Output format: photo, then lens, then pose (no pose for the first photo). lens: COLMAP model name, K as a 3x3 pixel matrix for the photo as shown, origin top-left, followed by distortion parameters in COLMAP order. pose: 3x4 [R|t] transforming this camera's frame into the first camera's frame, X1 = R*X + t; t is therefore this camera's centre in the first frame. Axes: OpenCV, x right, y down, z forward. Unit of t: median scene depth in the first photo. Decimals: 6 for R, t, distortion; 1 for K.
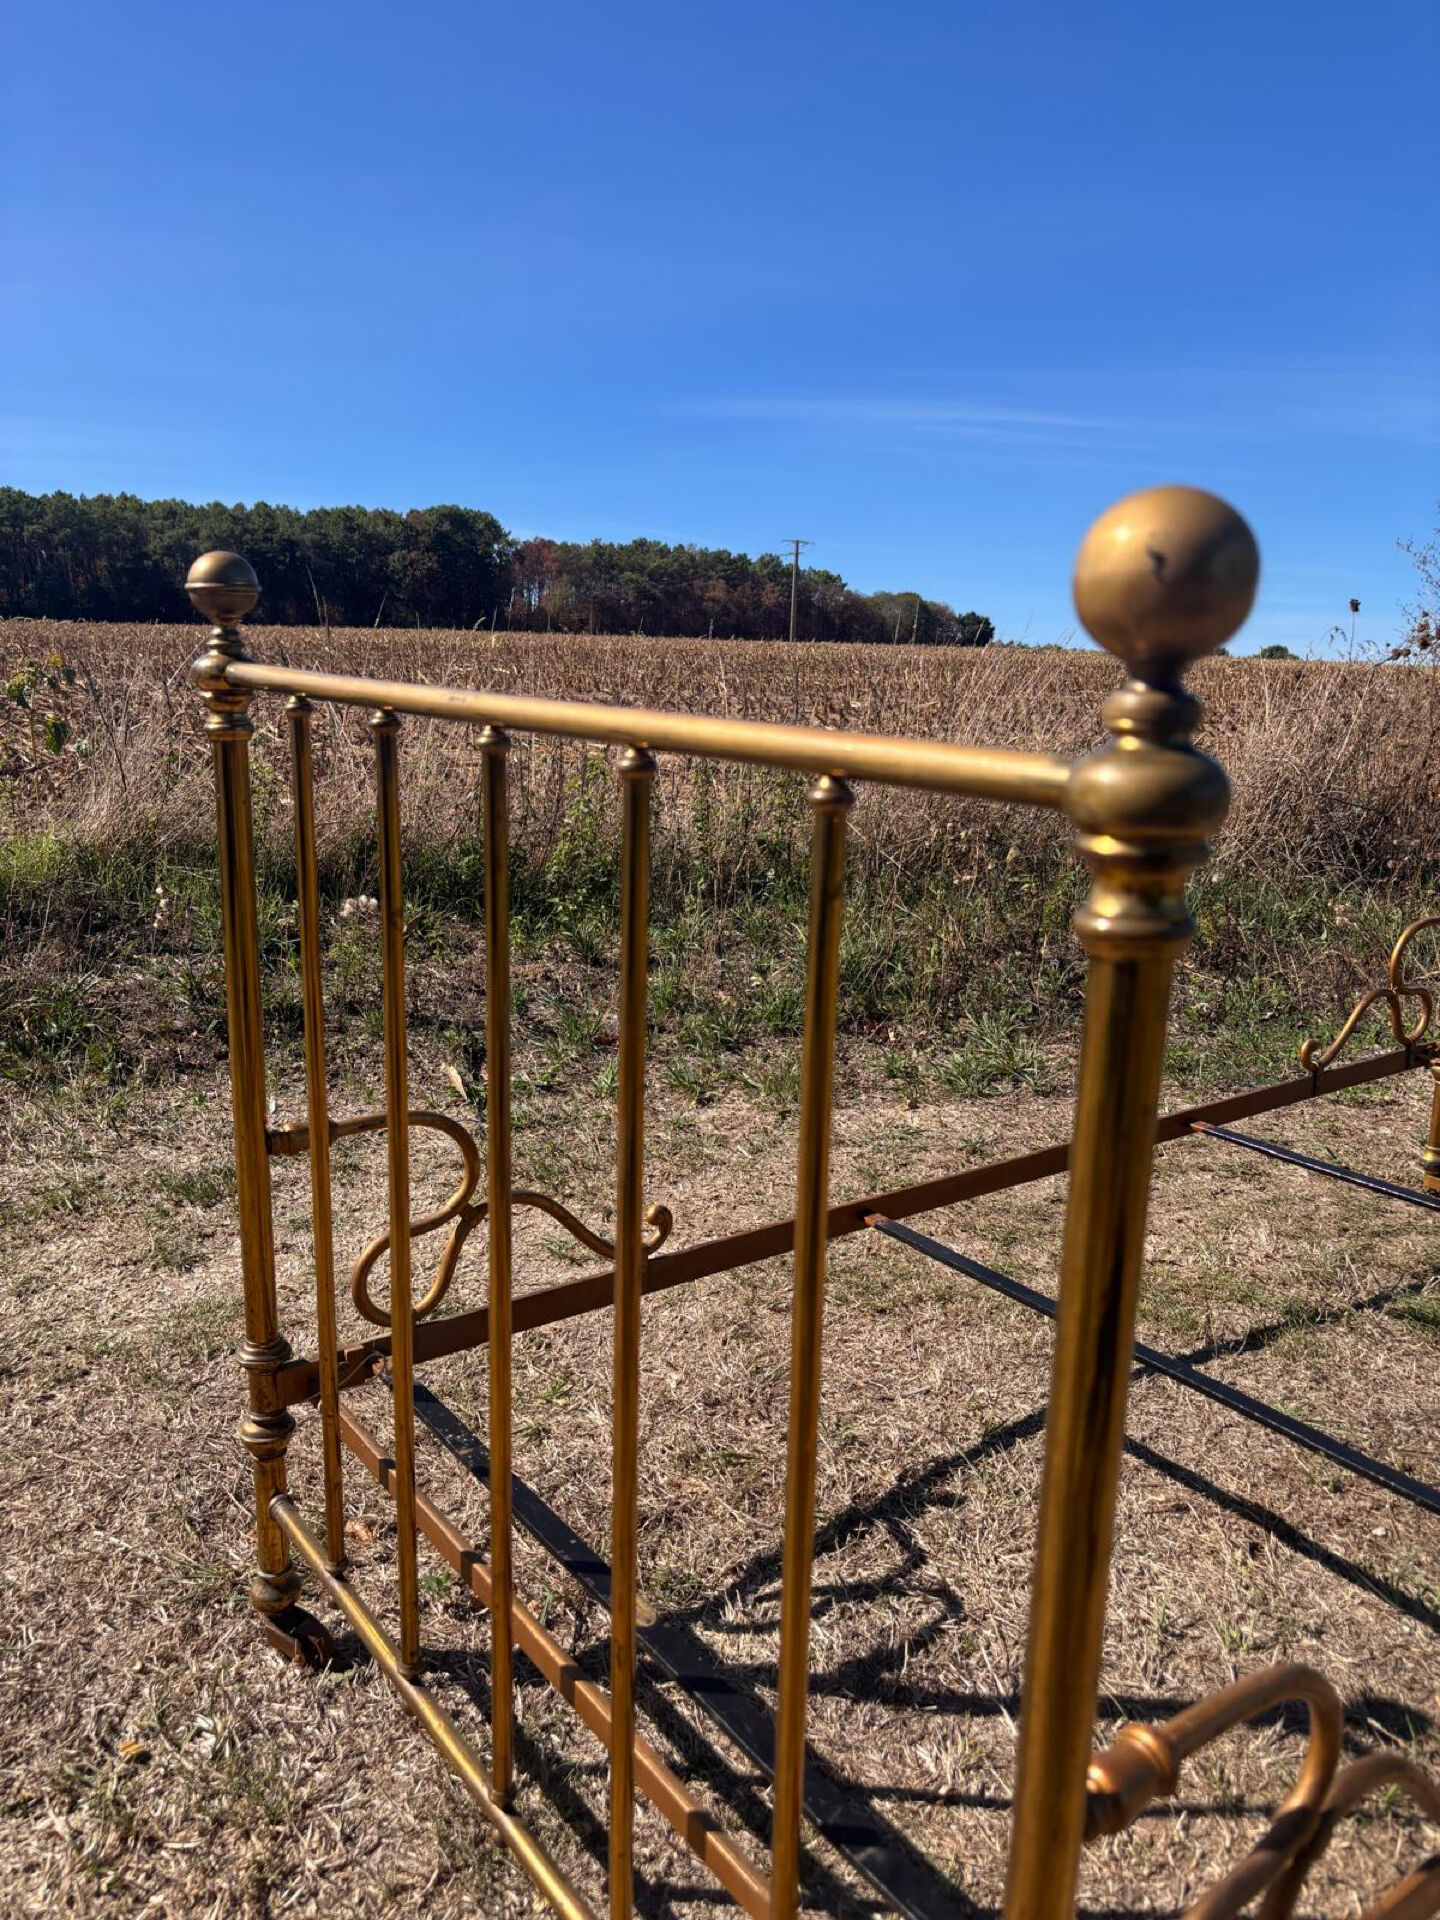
lens RADIAL K [[1465.6, 0, 709.6], [0, 1465.6, 967.3], [0, 0, 1]] dist [0.024381, -0.011327]
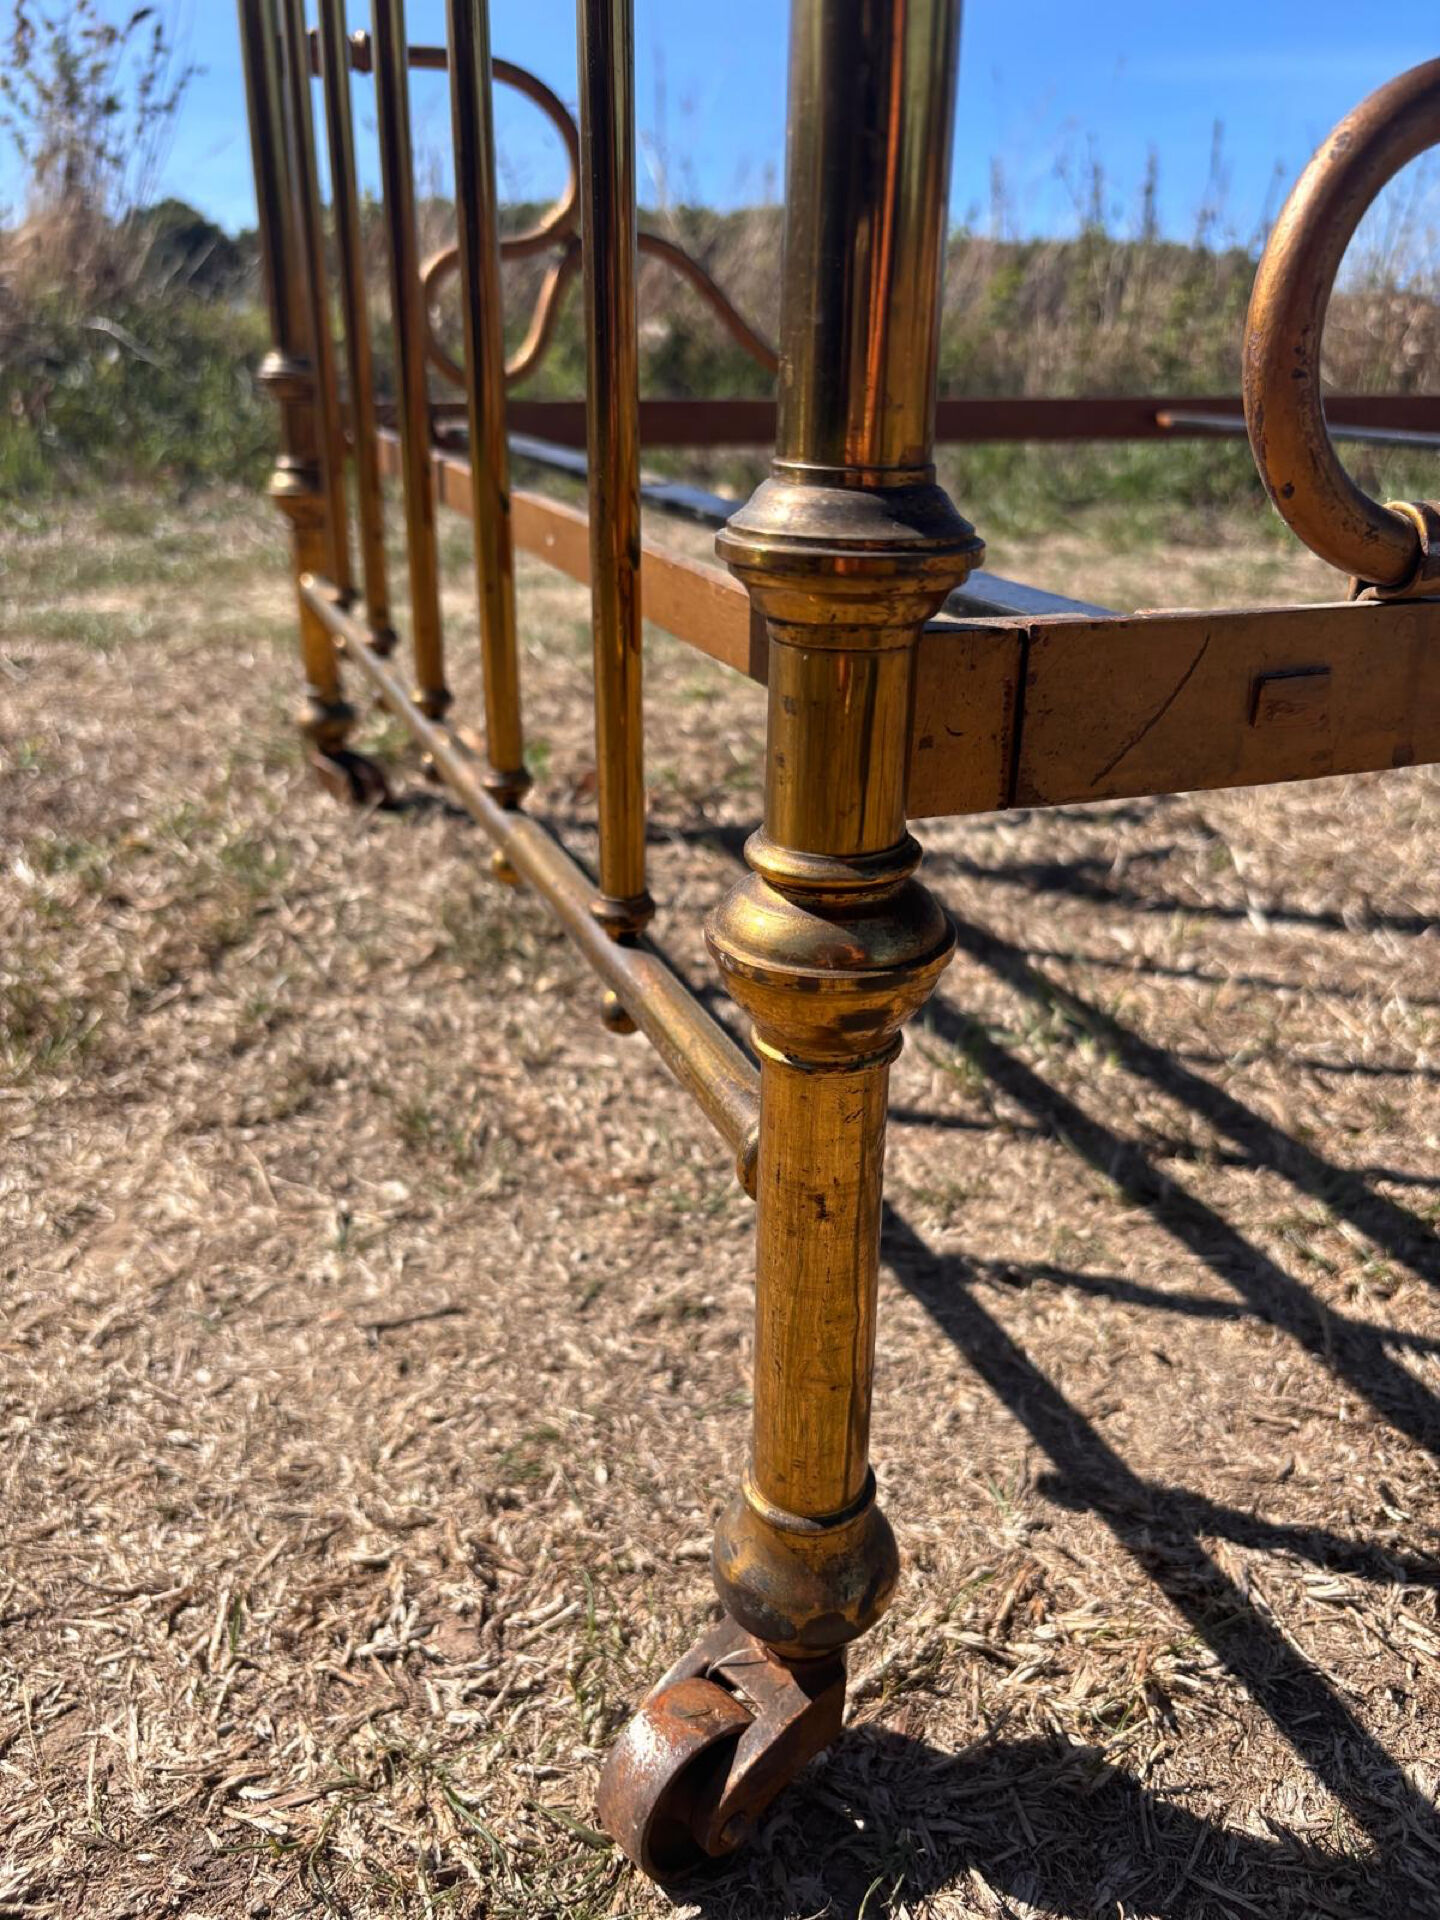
lens RADIAL K [[1500.3, 0, 720.0], [0, 1500.3, 960.0], [0, 0, 1]] dist [0.036158, -0.064854]
pose [[0.965569, 0.088092, -0.244778, 0.050560], [-0.047549, 0.984833, 0.166864, 0.159494], [0.255765, -0.149479, 0.955113, 0.096640]]
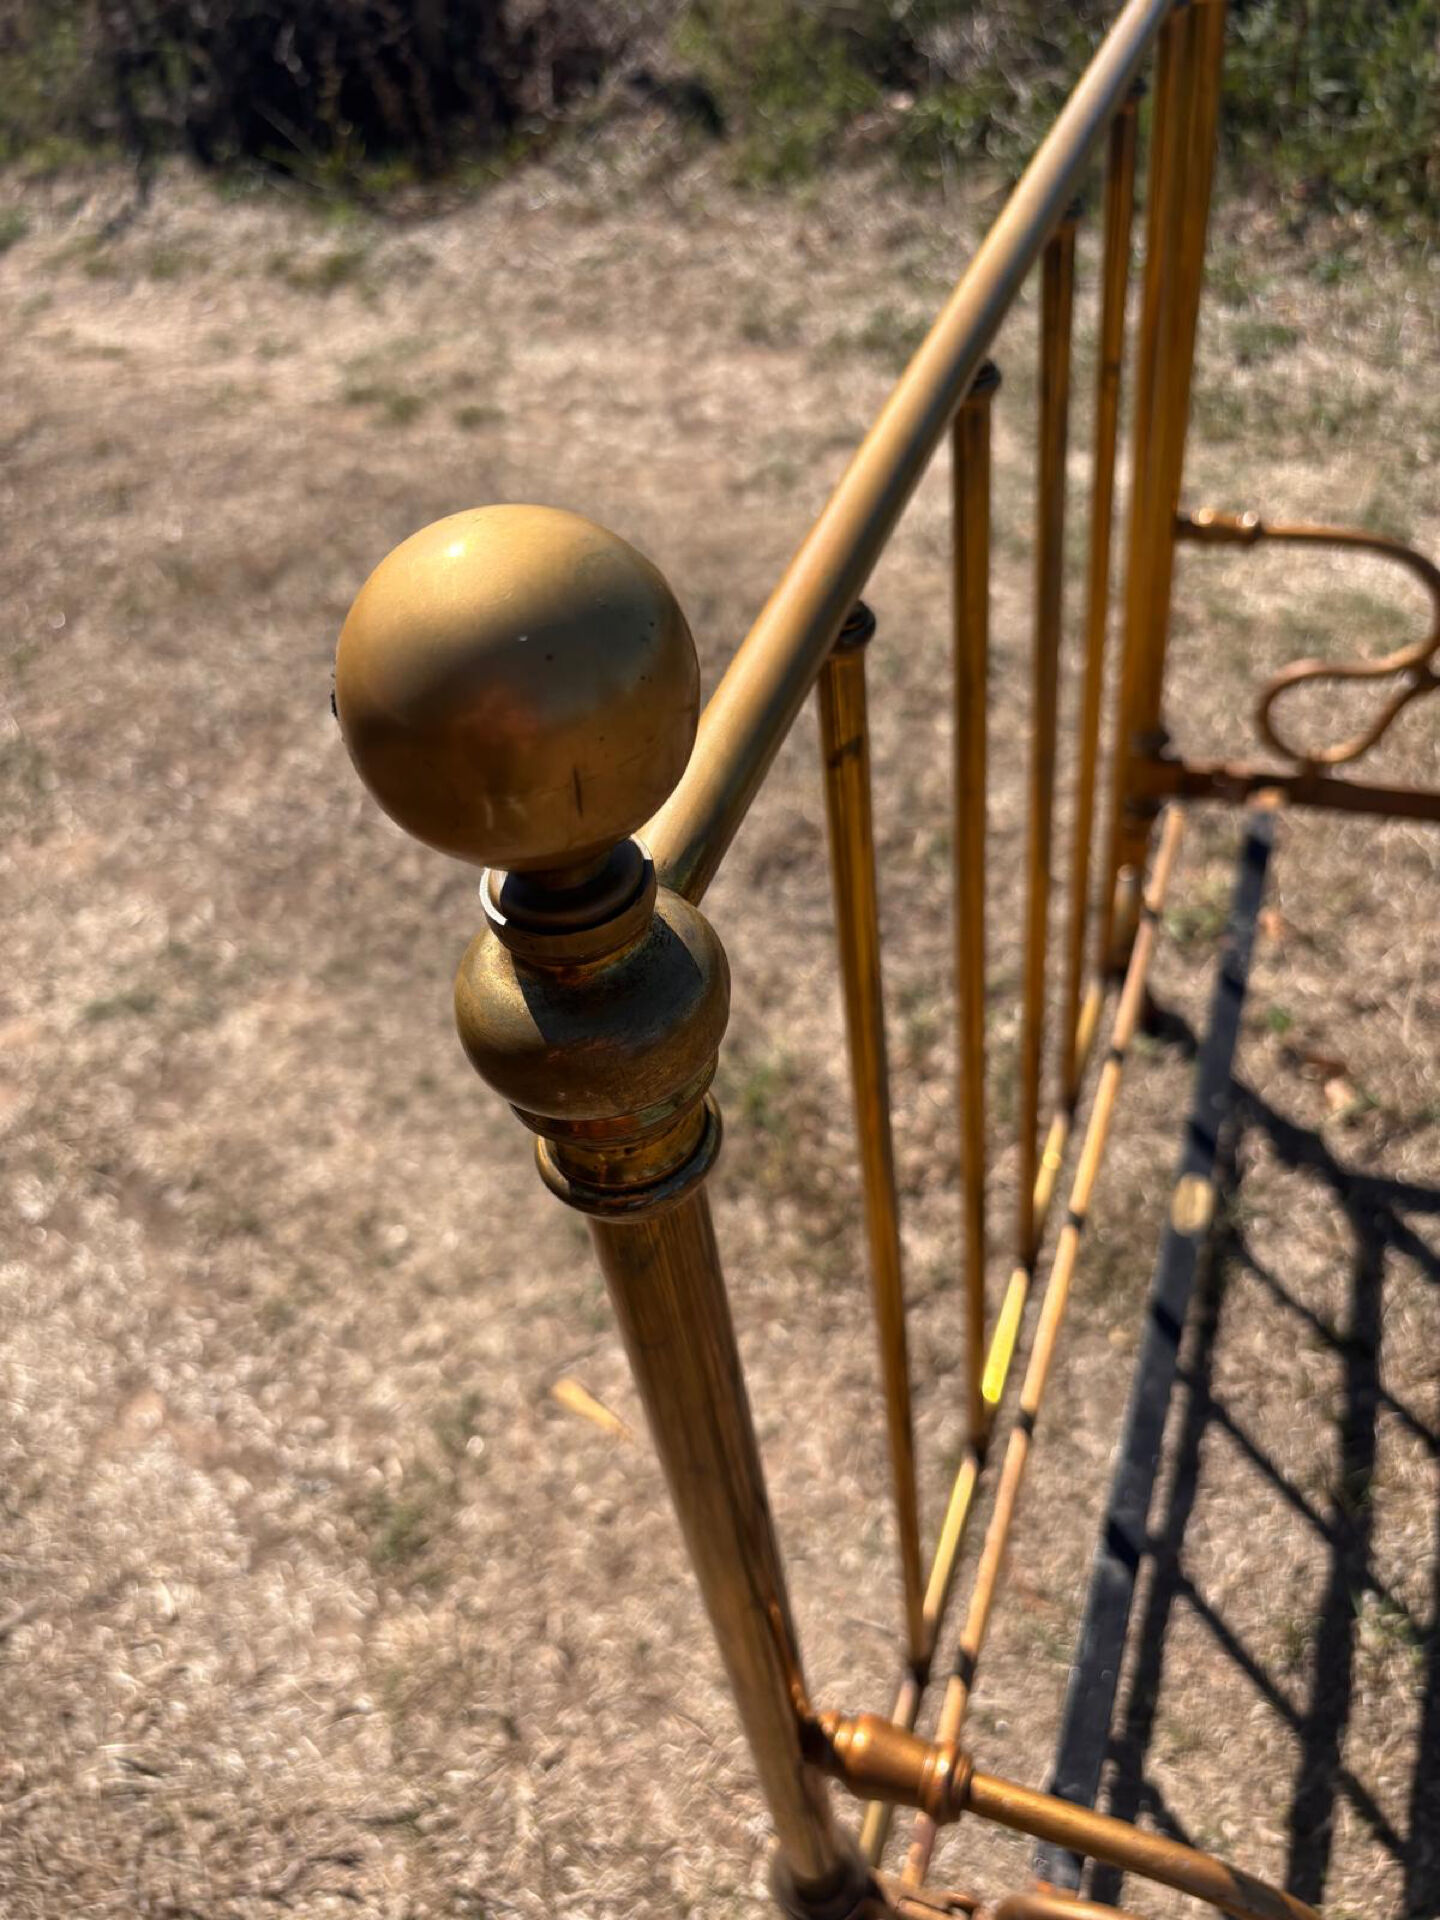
lens RADIAL K [[1500.3, 0, 720.0], [0, 1500.3, 960.0], [0, 0, 1]] dist [0.036158, -0.064854]
pose [[0.543280, 0.521244, -0.658143, 0.098268], [-0.055964, 0.804662, 0.591090, -0.068583], [0.837684, -0.284295, 0.466328, 0.107165]]
